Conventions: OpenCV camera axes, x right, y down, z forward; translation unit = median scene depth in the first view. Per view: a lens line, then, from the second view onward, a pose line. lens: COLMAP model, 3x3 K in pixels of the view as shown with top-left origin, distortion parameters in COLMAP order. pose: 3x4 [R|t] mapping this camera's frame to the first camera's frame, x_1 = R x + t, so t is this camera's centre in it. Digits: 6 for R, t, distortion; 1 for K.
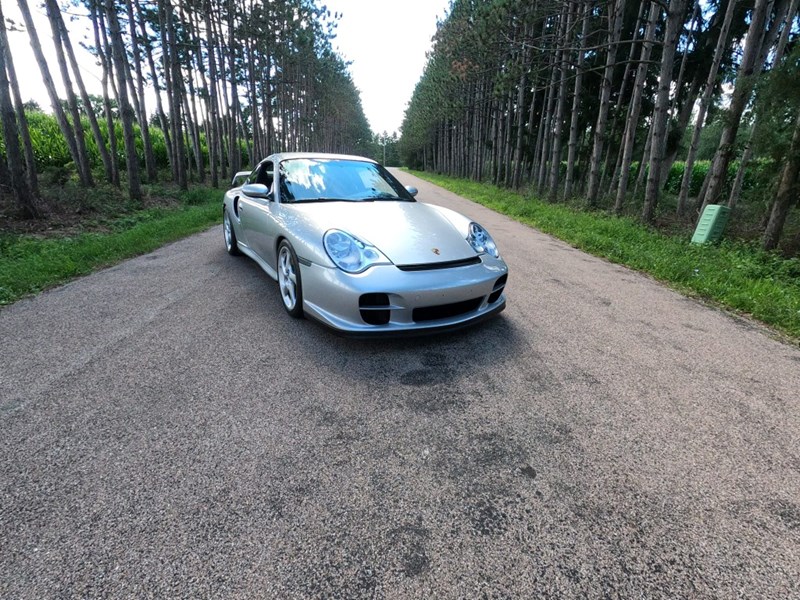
lens RADIAL K [[388.1, 0, 399.8], [0, 388.1, 304.6], [0, 0, 1]] dist [-0.005270, 0.001325]
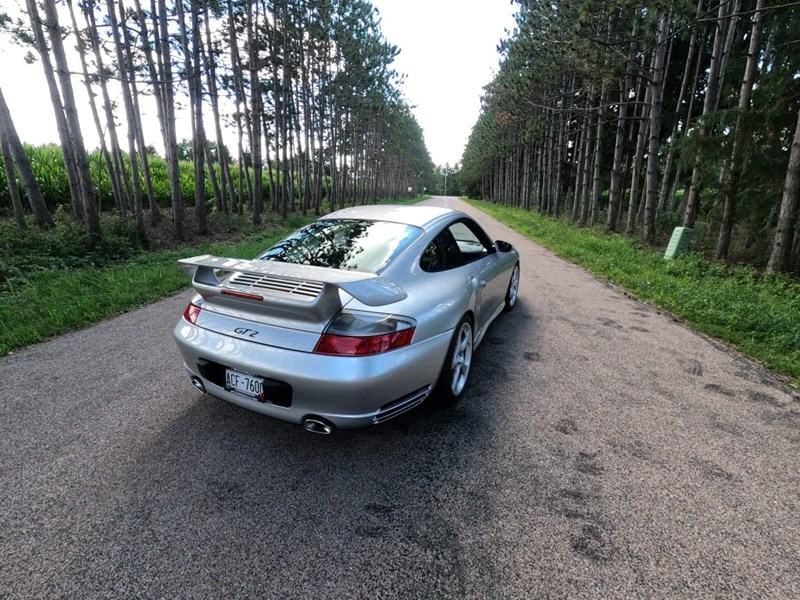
lens RADIAL K [[388.1, 0, 398.3], [0, 388.1, 303.3], [0, 0, 1]] dist [-0.005270, 0.001325]
pose [[0.987704, 0.030621, -0.153308, 0.027377], [-0.041523, 0.996792, -0.068421, 0.041959], [0.150722, 0.073945, 0.985807, -0.135480]]
